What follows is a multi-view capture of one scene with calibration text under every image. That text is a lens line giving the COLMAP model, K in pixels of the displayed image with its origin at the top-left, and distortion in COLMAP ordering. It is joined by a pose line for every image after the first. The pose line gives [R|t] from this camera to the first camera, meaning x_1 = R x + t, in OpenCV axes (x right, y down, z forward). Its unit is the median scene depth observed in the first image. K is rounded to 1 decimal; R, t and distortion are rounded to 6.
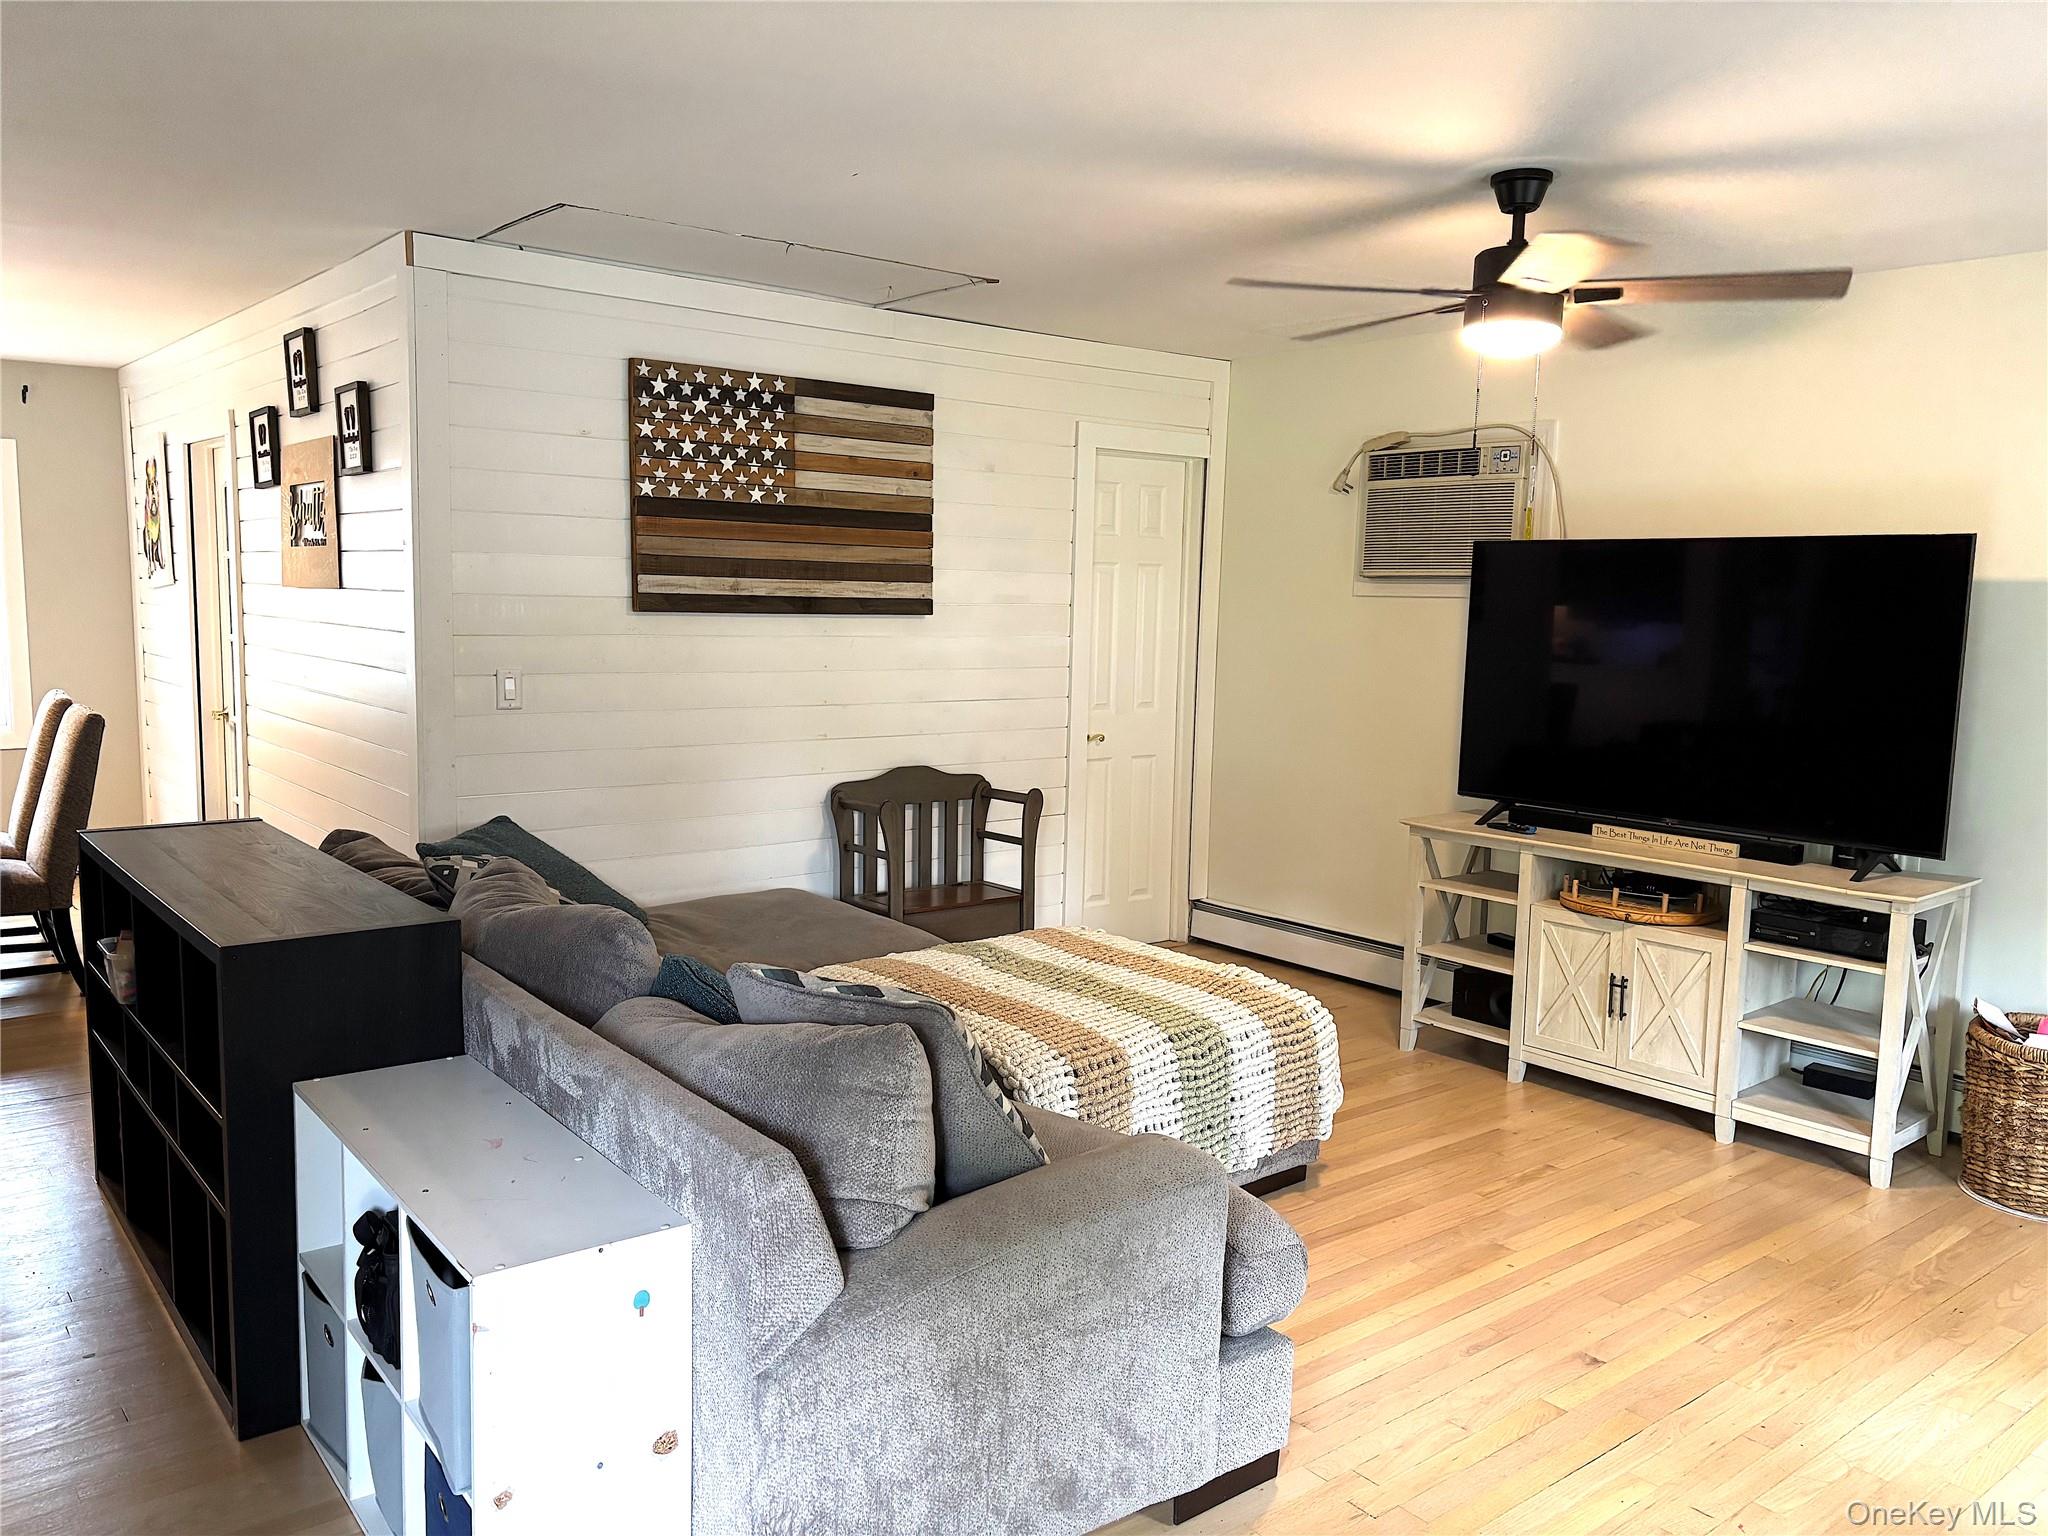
lens RADIAL K [[1541.9, 0, 1016.3], [0, 1541.9, 797.5], [0, 0, 1]] dist [0.072641, -0.083598]
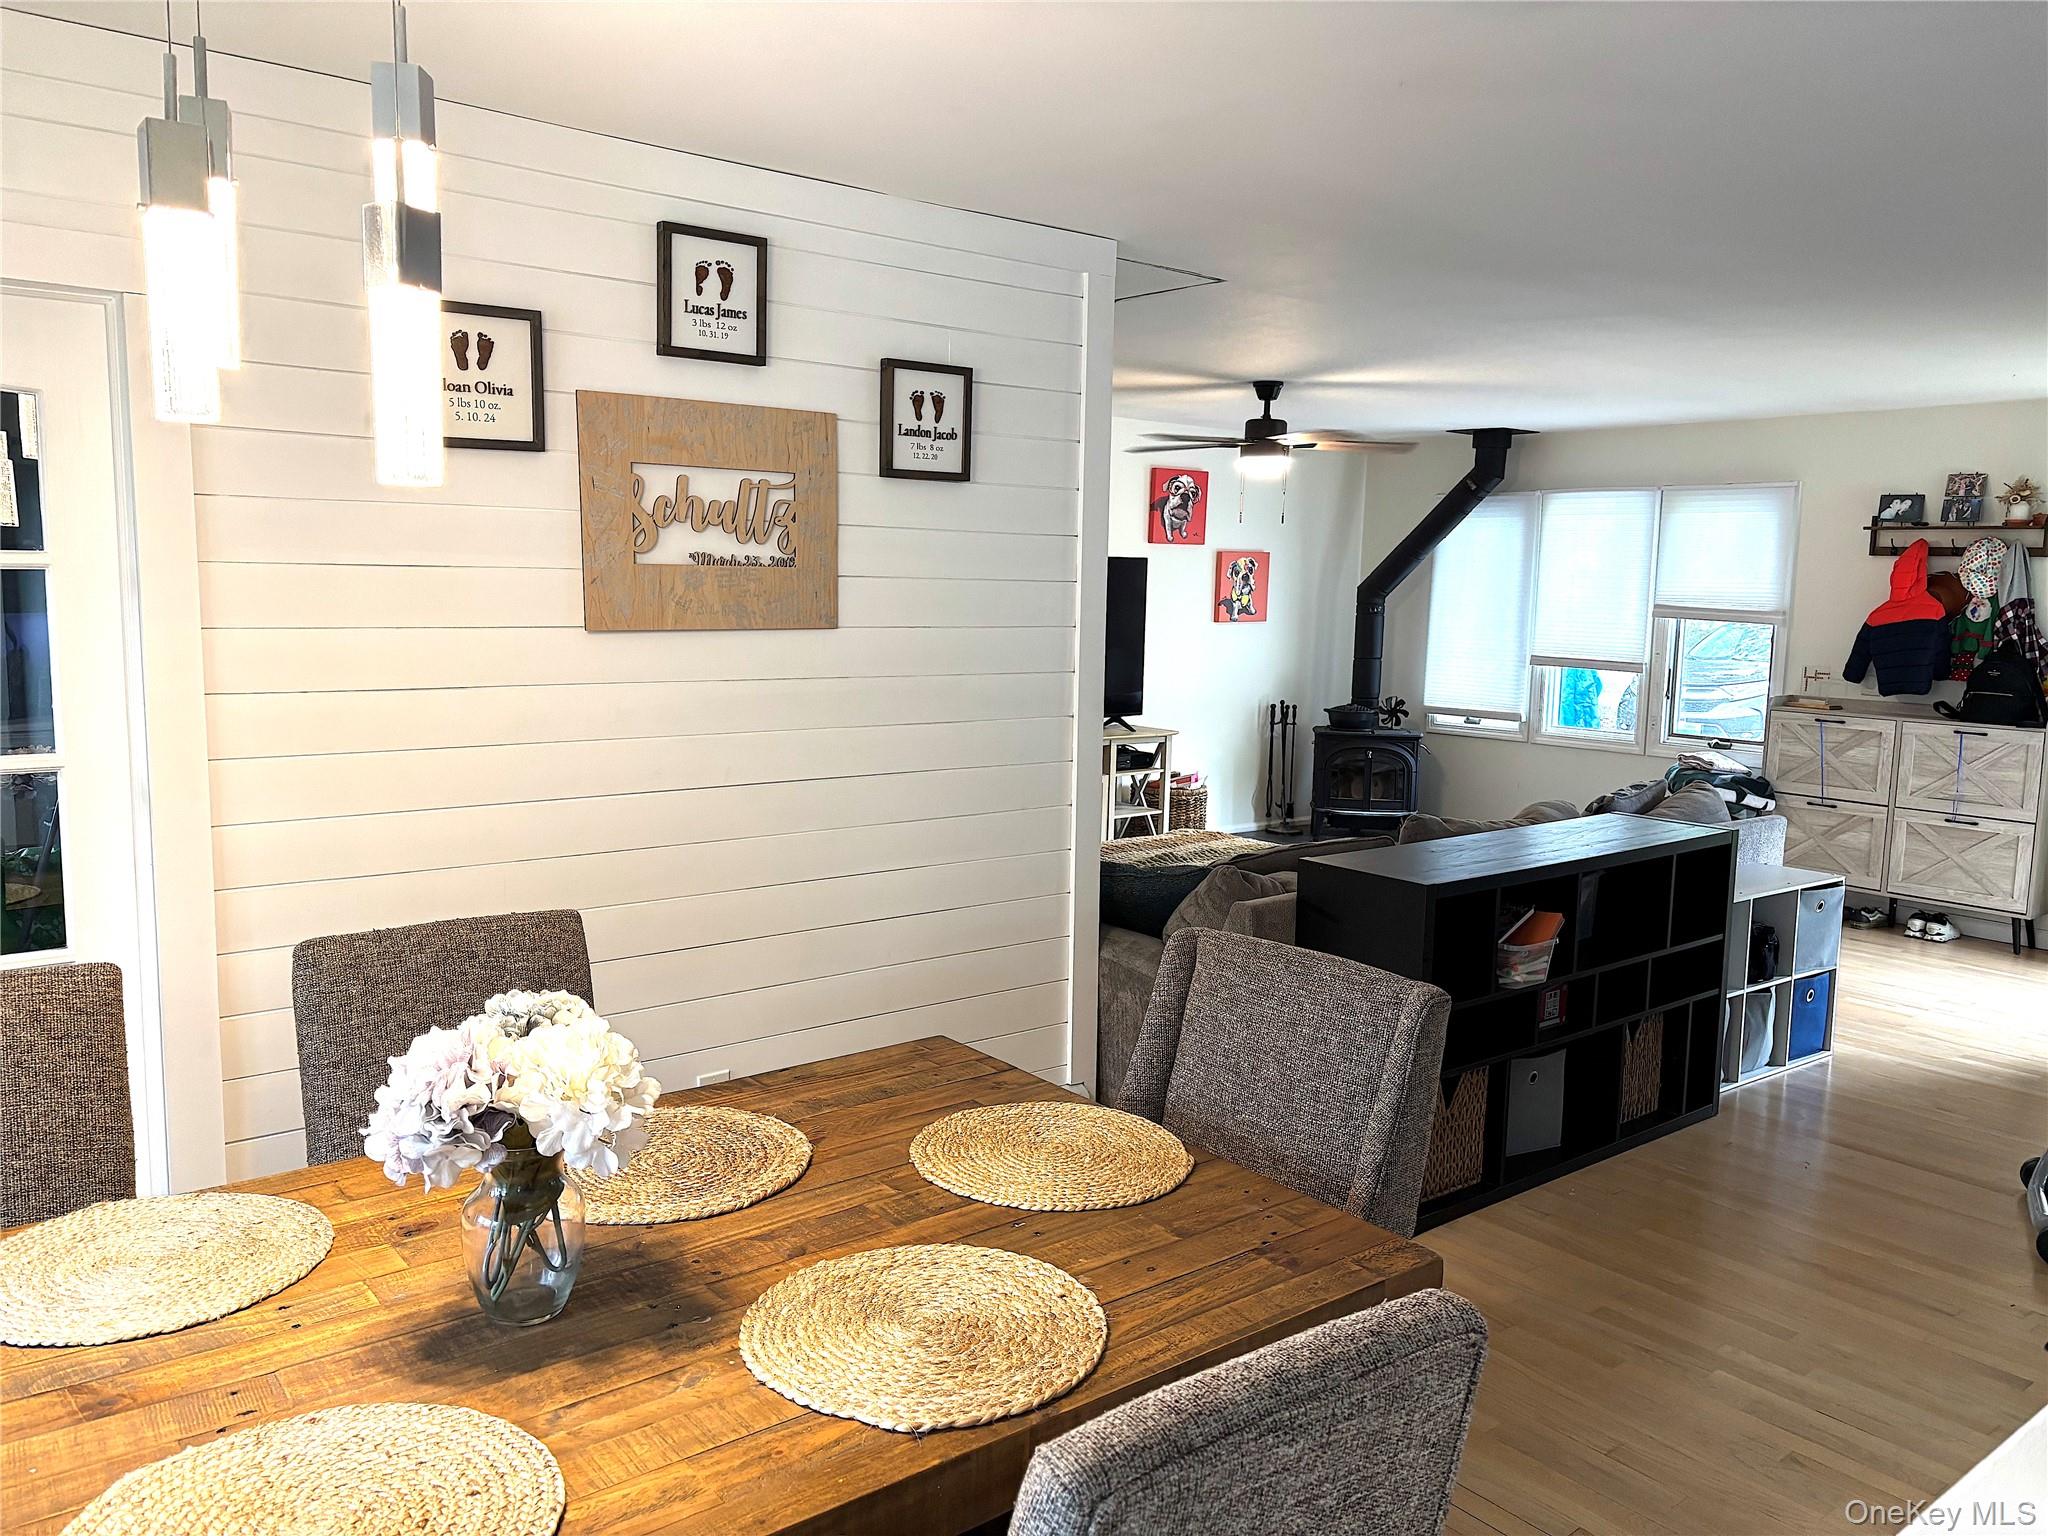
lens RADIAL K [[1529.5, 0, 1028.0], [0, 1529.5, 788.9], [0, 0, 1]] dist [0.056171, -0.063930]
pose [[0.000928, -0.161133, 0.986932, -1.316320], [0.112434, 0.980692, 0.160008, -0.189884], [-0.993659, 0.110816, 0.019027, 1.040523]]
